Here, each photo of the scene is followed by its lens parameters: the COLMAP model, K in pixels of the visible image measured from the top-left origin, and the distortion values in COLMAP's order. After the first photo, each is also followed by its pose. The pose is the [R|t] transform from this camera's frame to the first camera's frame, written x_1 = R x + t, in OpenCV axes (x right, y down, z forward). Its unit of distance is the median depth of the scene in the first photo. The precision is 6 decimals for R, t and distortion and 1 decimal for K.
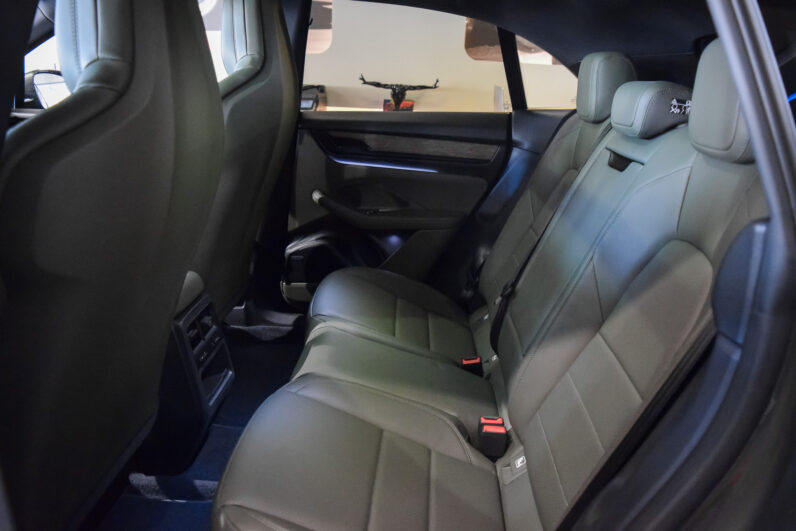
lens RADIAL K [[618.5, 0, 389.7], [0, 618.5, 270.7], [0, 0, 1]] dist [-0.096209, 0.021020]
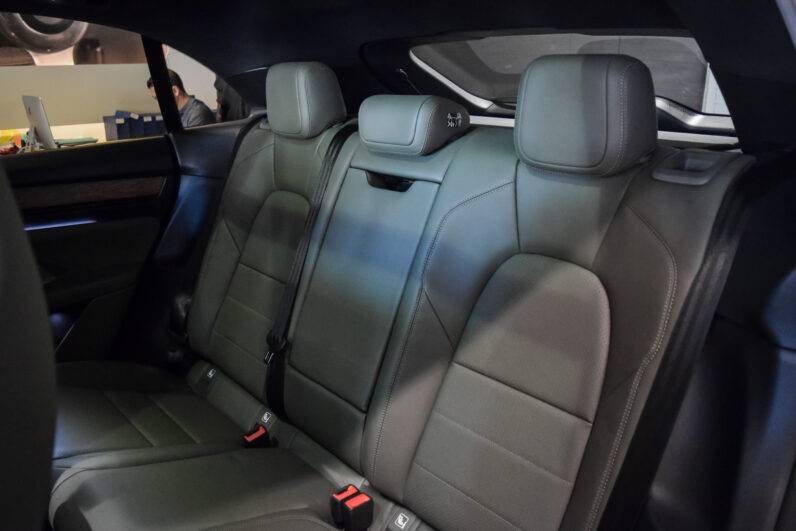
lens RADIAL K [[618.5, 0, 392.0], [0, 618.5, 262.3], [0, 0, 1]] dist [-0.096209, 0.021020]
pose [[0.709794, -0.250368, 0.658413, -0.187492], [0.246852, 0.963839, 0.100394, -0.099082], [-0.659739, 0.091272, 0.745931, 0.185803]]
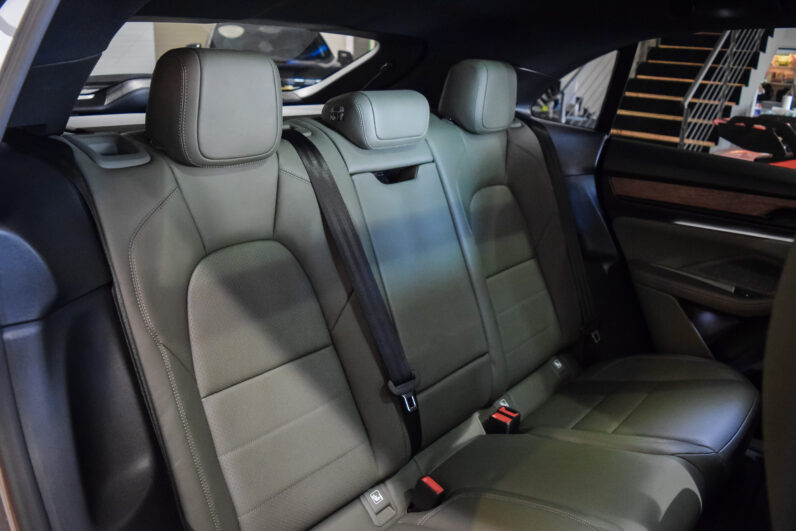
lens RADIAL K [[618.5, 0, 393.1], [0, 618.5, 266.2], [0, 0, 1]] dist [-0.096209, 0.021020]
pose [[-0.828743, -0.243844, 0.503711, -0.116535], [0.077256, 0.841612, 0.534528, -0.352095], [-0.554271, 0.481901, -0.678642, 1.032128]]
